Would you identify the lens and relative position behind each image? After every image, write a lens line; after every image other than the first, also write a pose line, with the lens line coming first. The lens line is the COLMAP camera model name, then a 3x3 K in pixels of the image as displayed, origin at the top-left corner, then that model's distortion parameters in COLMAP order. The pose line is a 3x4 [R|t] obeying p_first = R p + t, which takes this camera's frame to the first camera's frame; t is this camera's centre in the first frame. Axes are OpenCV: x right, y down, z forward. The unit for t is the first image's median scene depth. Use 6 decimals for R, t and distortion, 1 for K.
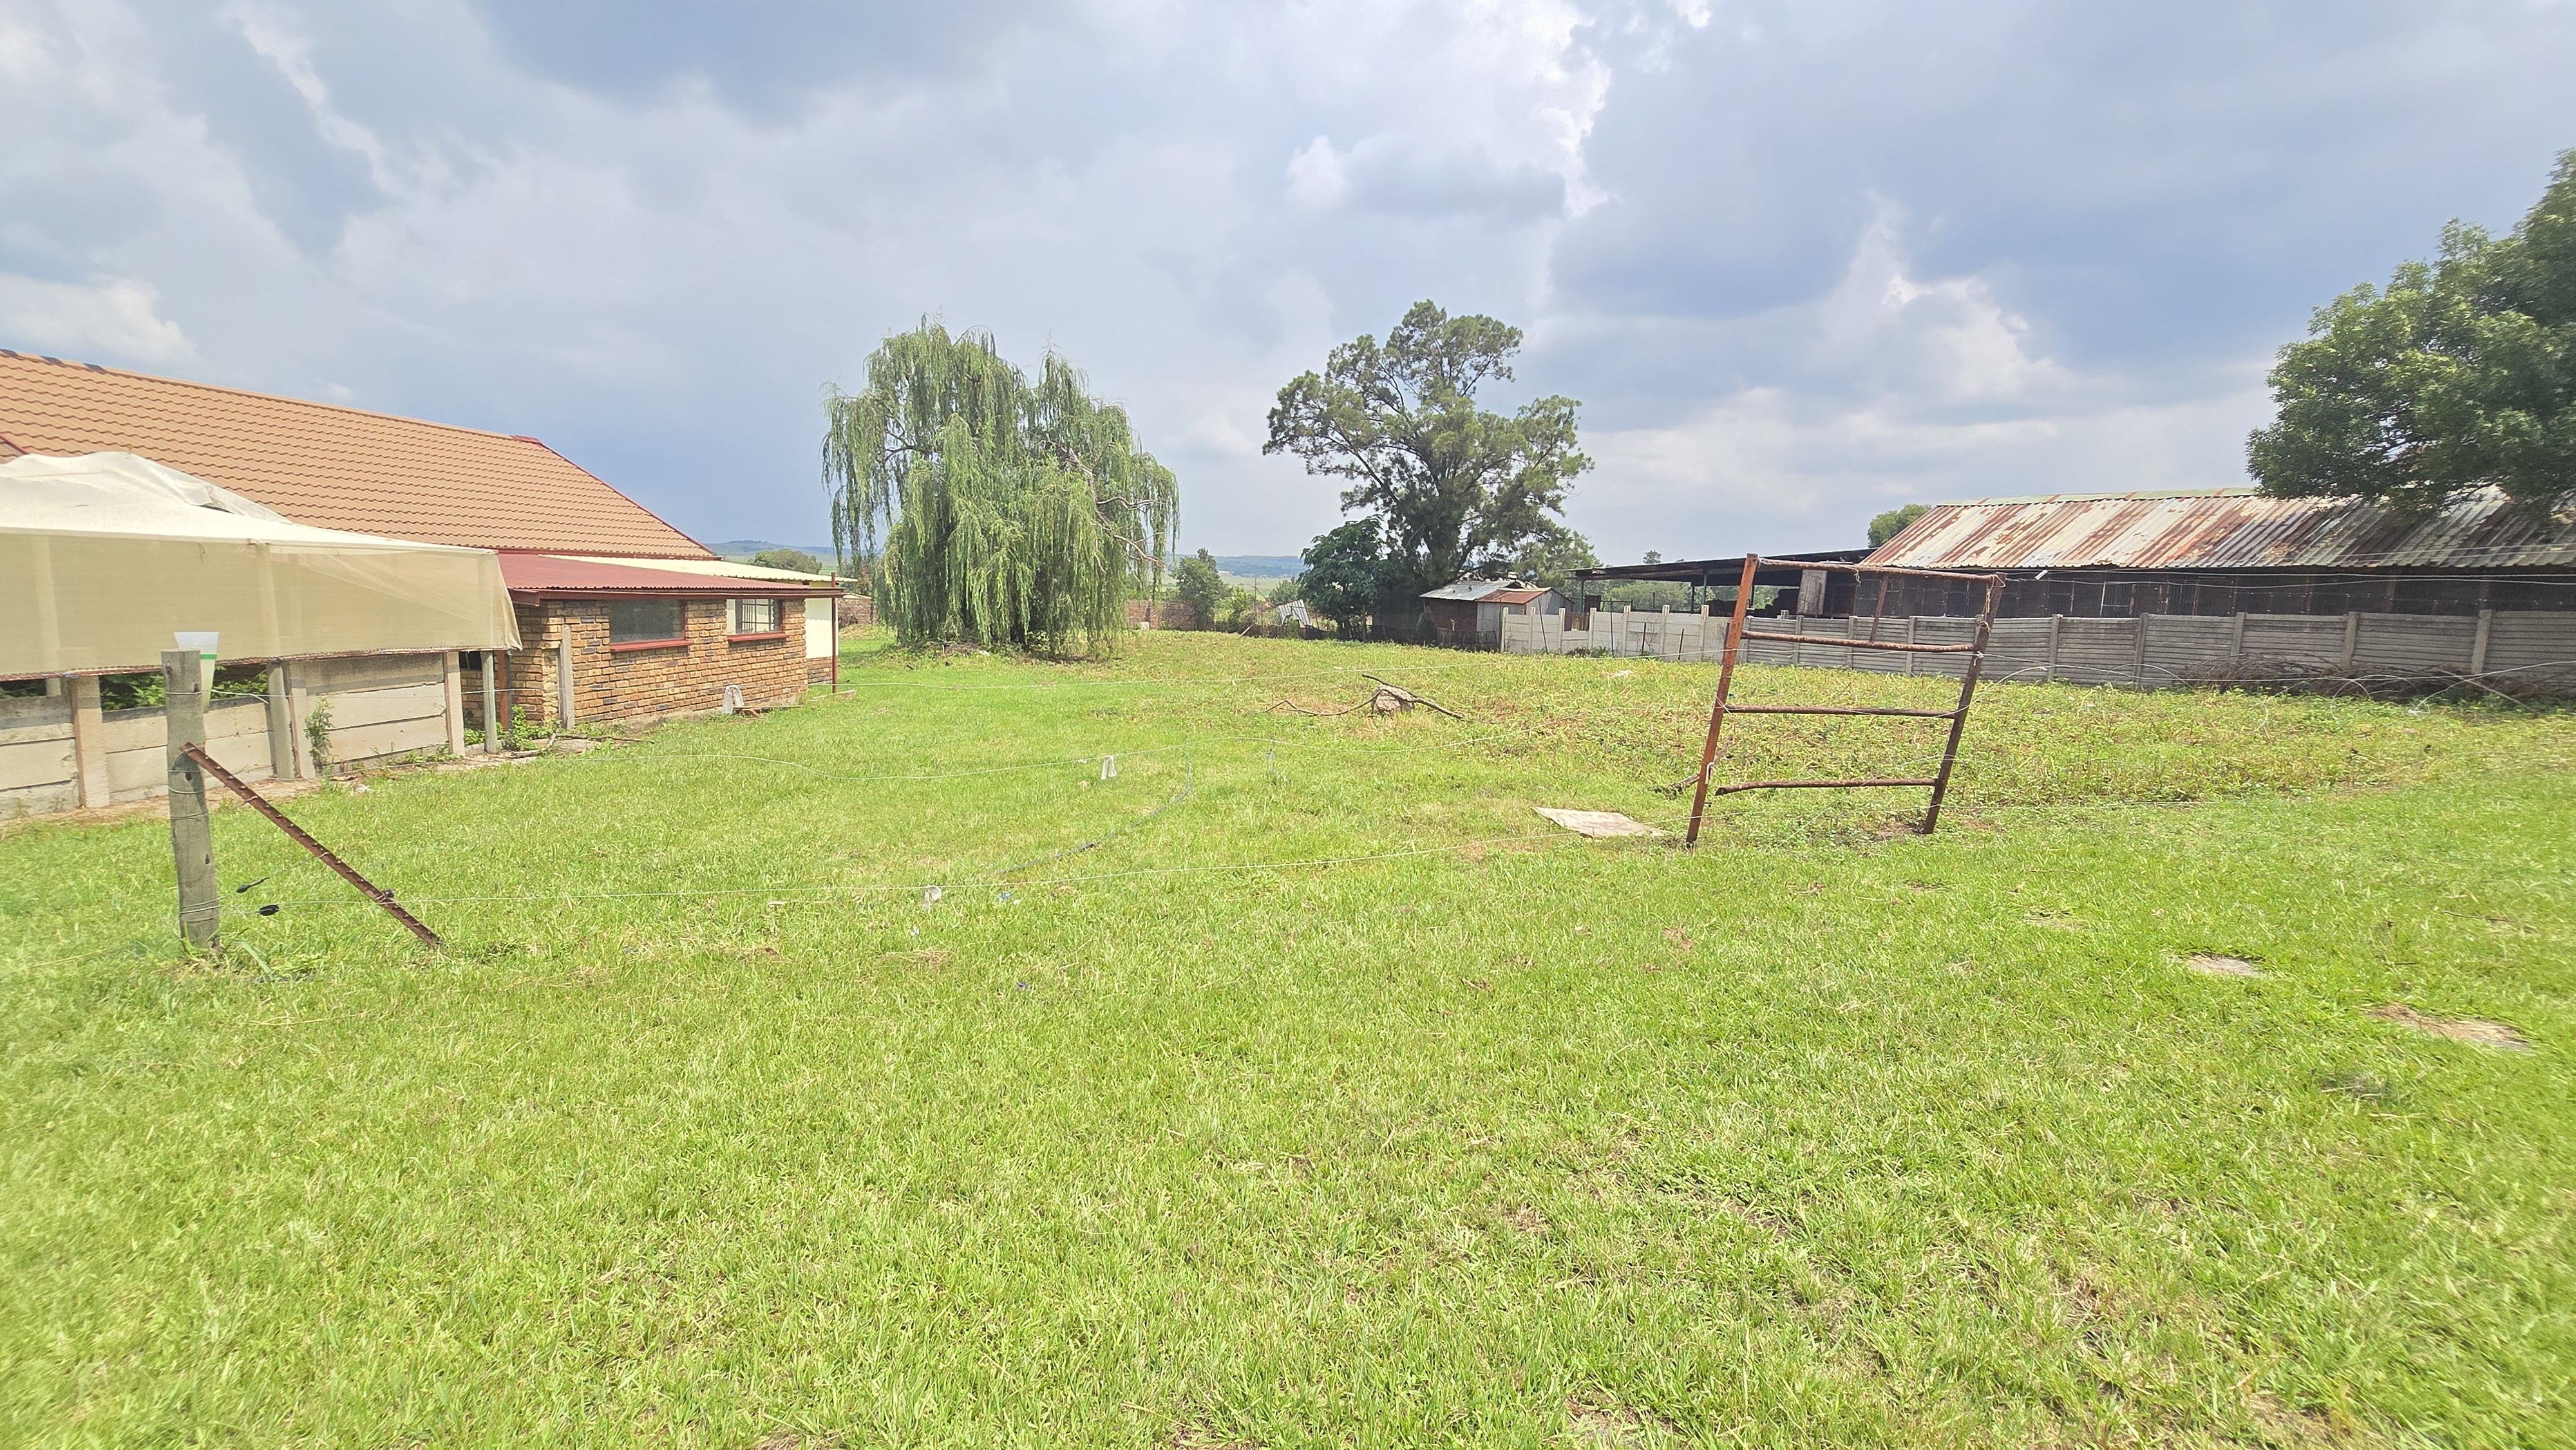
lens RADIAL K [[1056.7, 0, 1285.8], [0, 1056.7, 707.0], [0, 0, 1]] dist [0.000136, 0.000251]
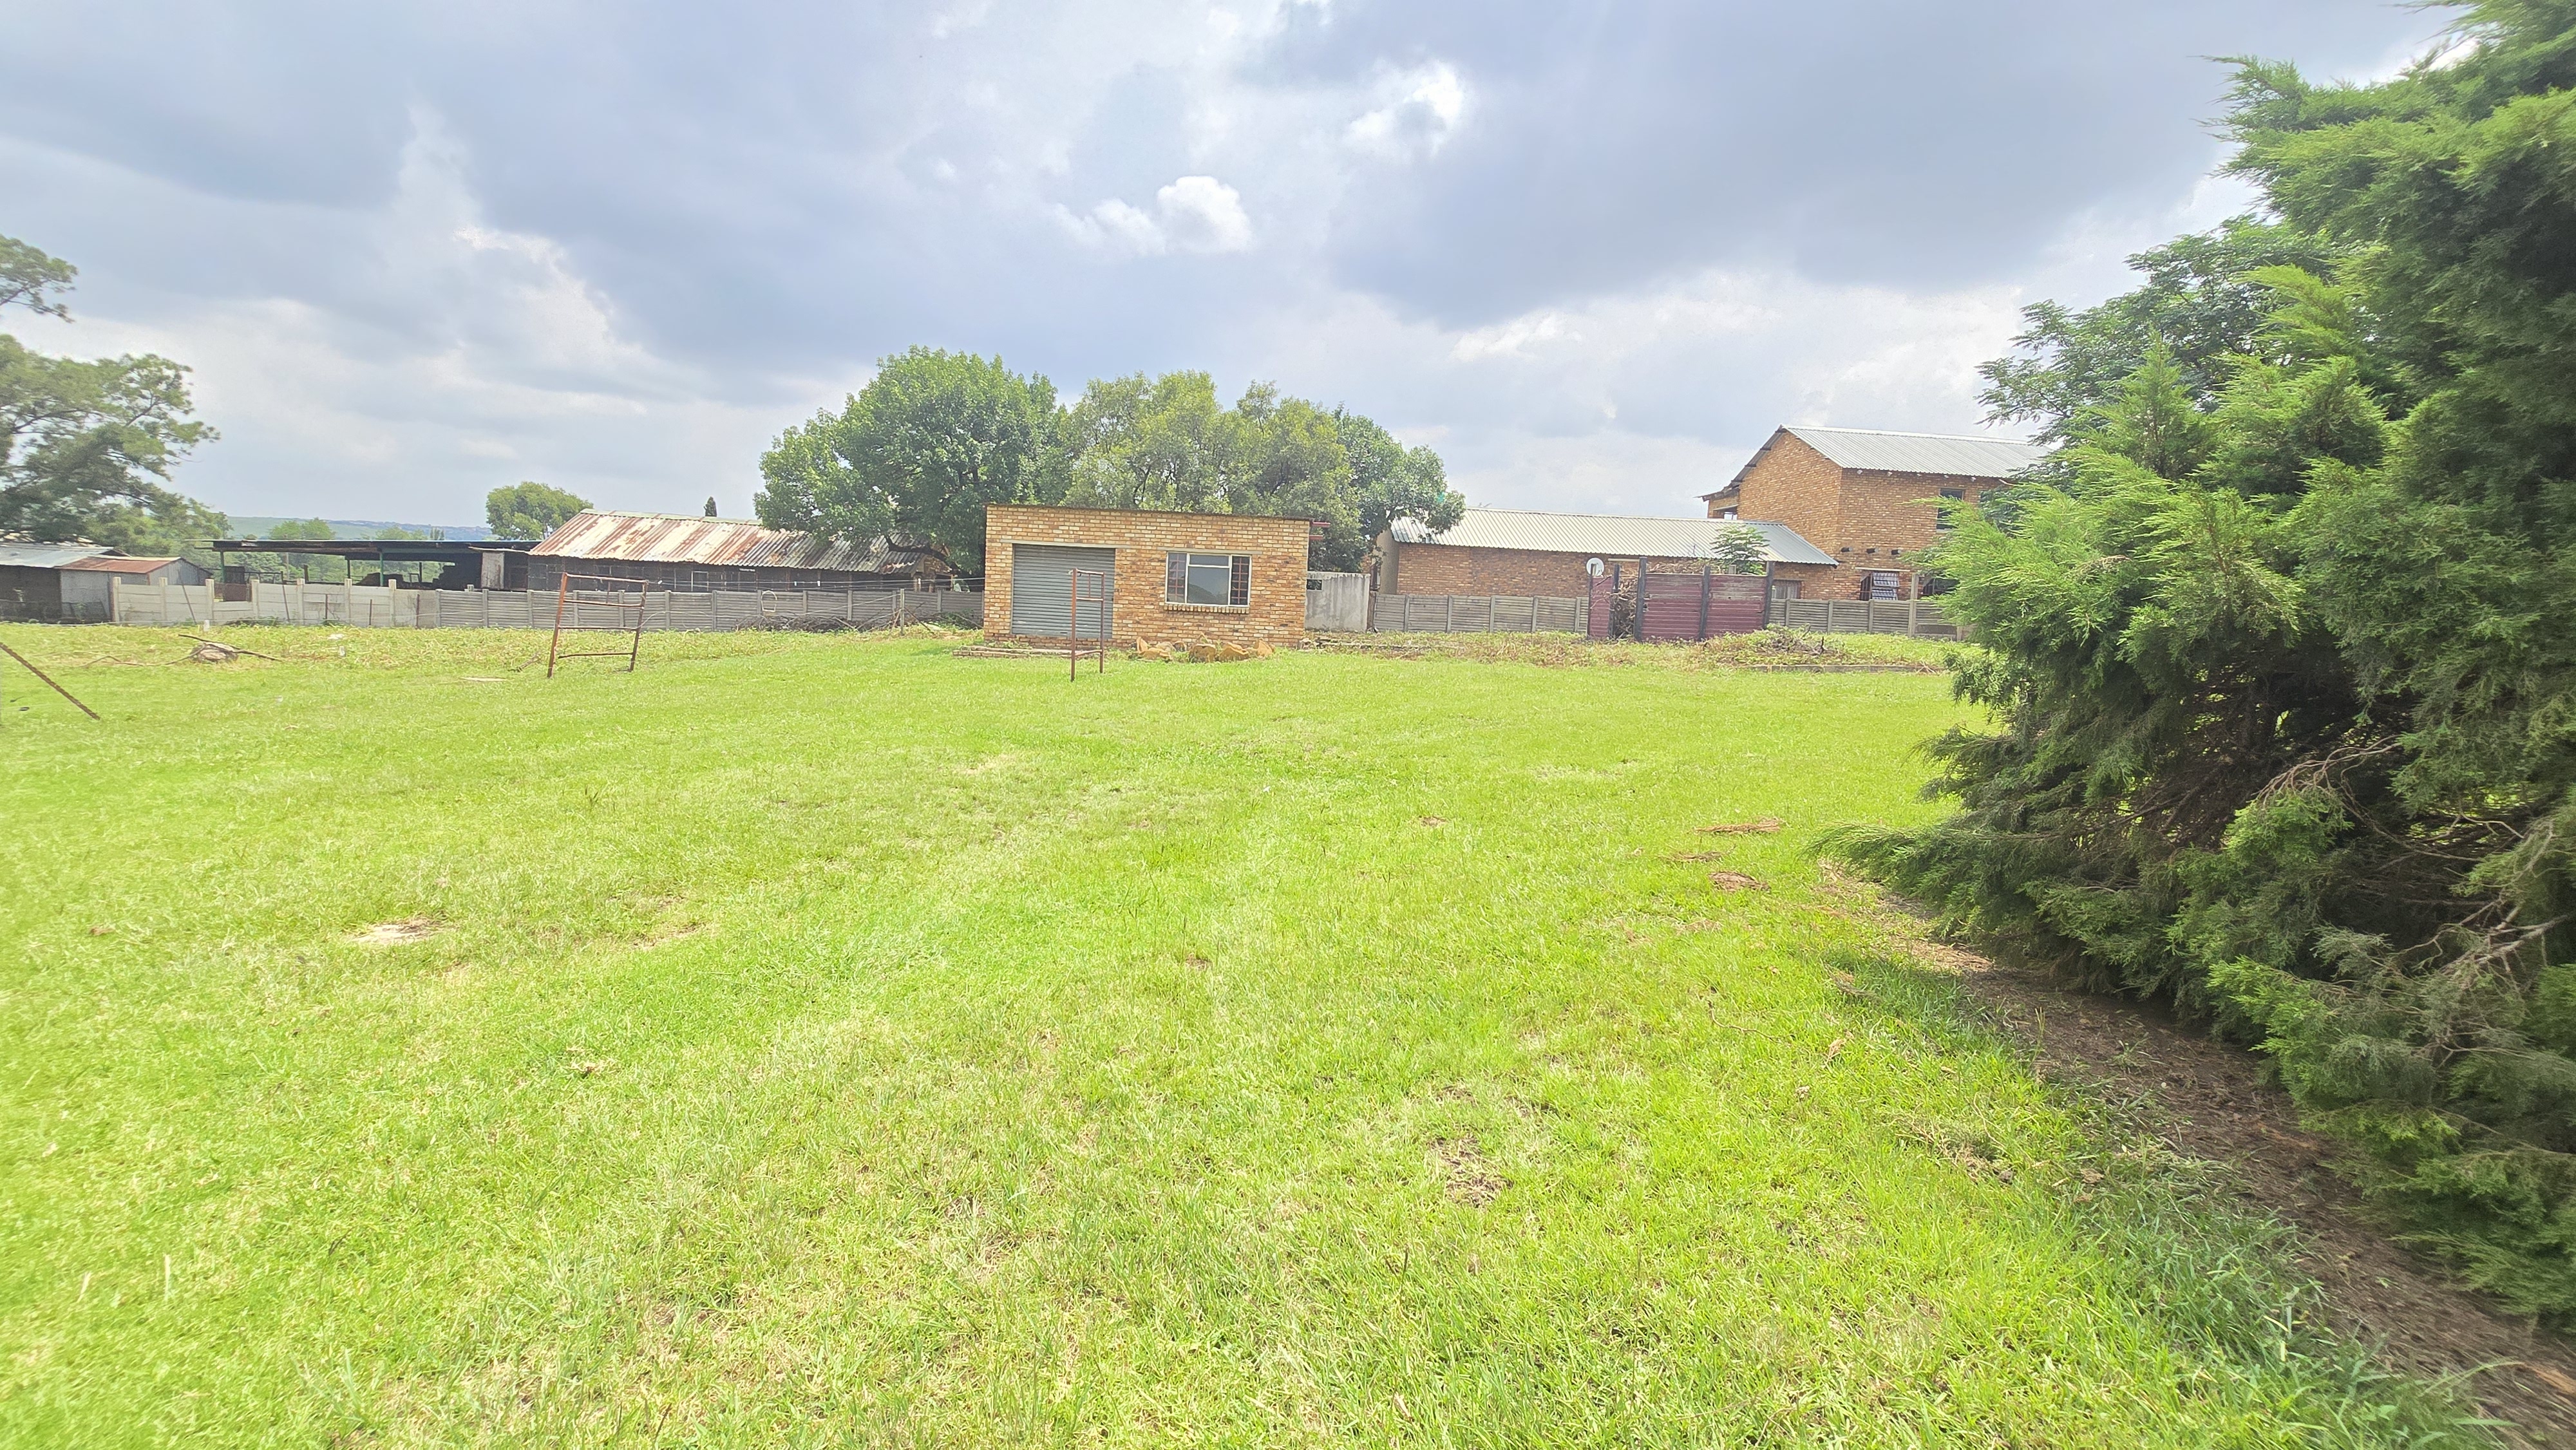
lens RADIAL K [[1056.7, 0, 1285.8], [0, 1056.7, 707.0], [0, 0, 1]] dist [0.000136, 0.000251]
pose [[0.404526, -0.092753, 0.909811, -0.305007], [0.067788, 0.995148, 0.071312, 0.031173], [-0.912011, 0.032827, 0.408850, -0.420291]]
